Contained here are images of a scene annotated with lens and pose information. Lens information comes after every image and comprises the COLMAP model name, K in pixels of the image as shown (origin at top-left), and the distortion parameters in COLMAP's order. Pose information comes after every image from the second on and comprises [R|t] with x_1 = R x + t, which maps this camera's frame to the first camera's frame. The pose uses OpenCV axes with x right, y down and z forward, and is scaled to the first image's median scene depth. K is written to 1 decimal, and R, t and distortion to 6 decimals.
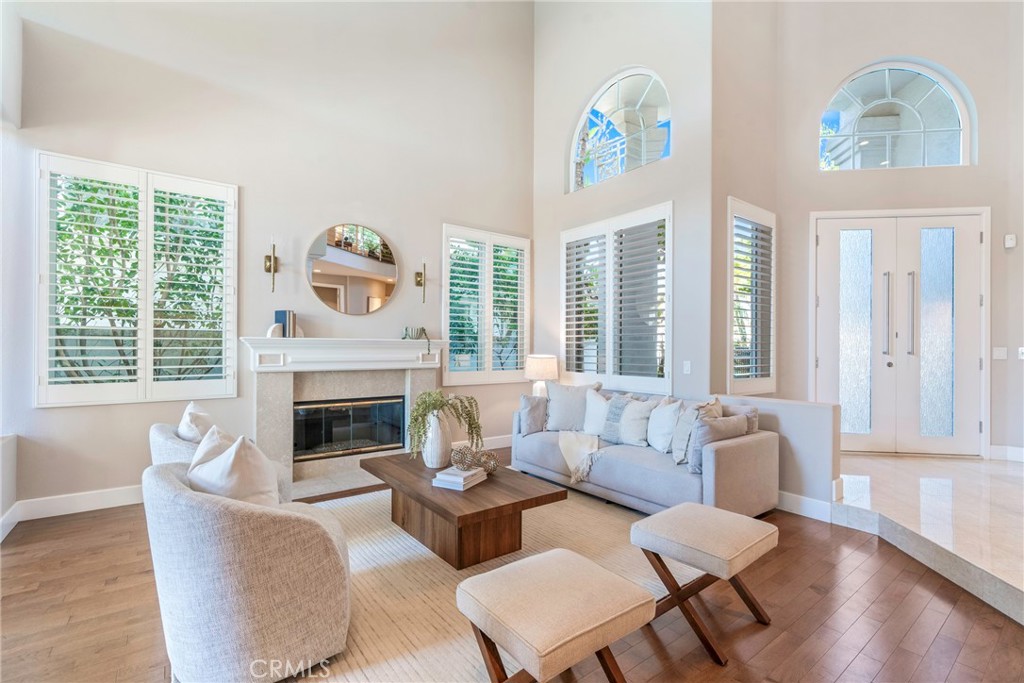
lens RADIAL K [[467.8, 0, 512.2], [0, 467.8, 342.8], [0, 0, 1]] dist [0.003362, 0.000231]
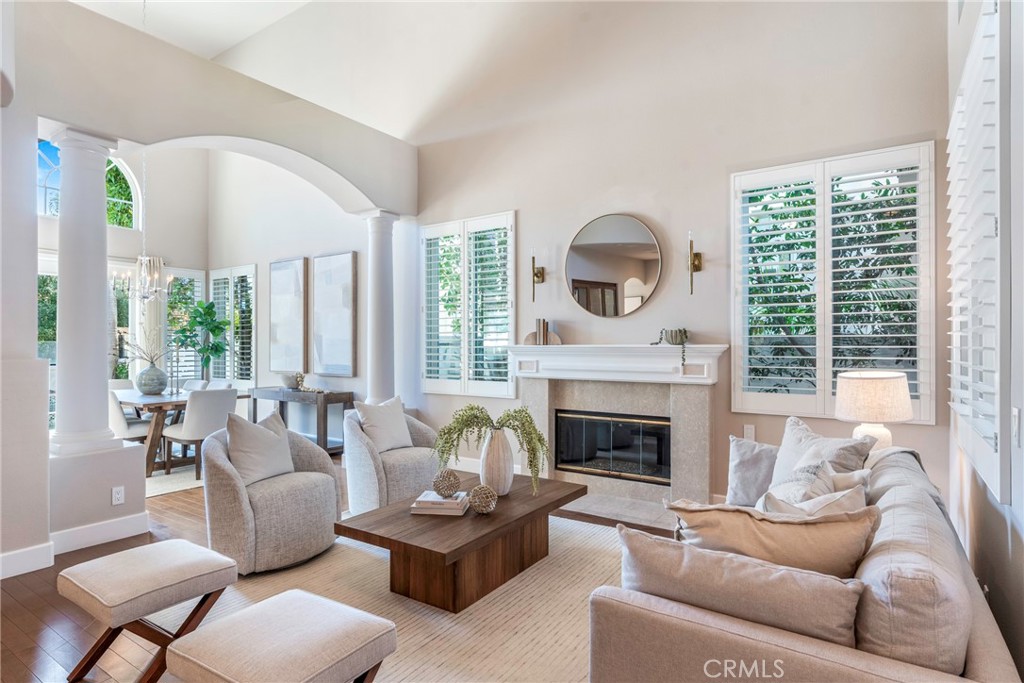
lens RADIAL K [[552.8, 0, 508.0], [0, 552.8, 346.4], [0, 0, 1]] dist [-0.004768, -0.000229]
pose [[0.325744, -0.005718, -0.945441, 0.617951], [0.010449, 0.999942, -0.002448, -0.005785], [0.945400, -0.009082, 0.325785, 0.516750]]
